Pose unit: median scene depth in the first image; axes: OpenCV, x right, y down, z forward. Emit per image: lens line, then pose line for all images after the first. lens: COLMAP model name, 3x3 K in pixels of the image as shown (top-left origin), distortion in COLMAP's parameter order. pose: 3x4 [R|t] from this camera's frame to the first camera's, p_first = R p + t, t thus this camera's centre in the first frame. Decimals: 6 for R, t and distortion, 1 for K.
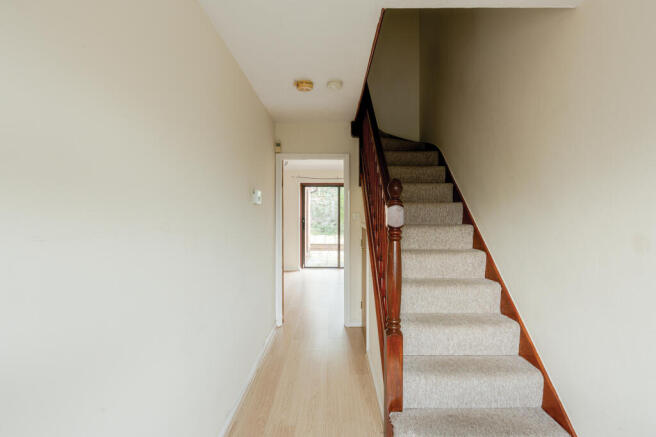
lens RADIAL K [[321.9, 0, 327.9], [0, 321.9, 217.4], [0, 0, 1]] dist [0.000191, 0.000001]
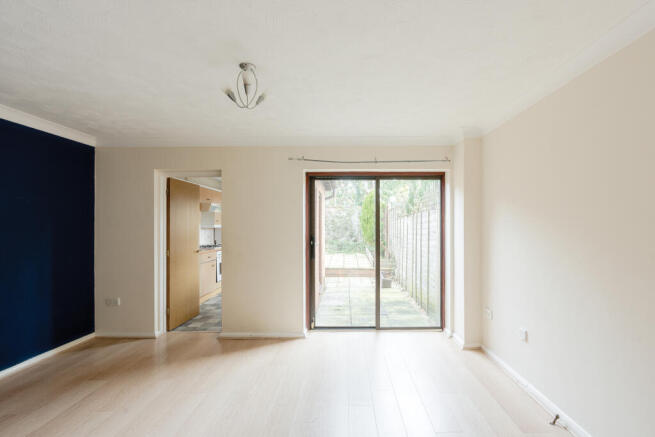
lens RADIAL K [[309.8, 0, 328.9], [0, 309.8, 221.1], [0, 0, 1]] dist [-0.023831, 0.000729]
pose [[0.999117, -0.004138, -0.041808, -0.014799], [0.002888, 0.999548, -0.029926, -0.005719], [0.041913, 0.029779, 0.998677, 0.275369]]
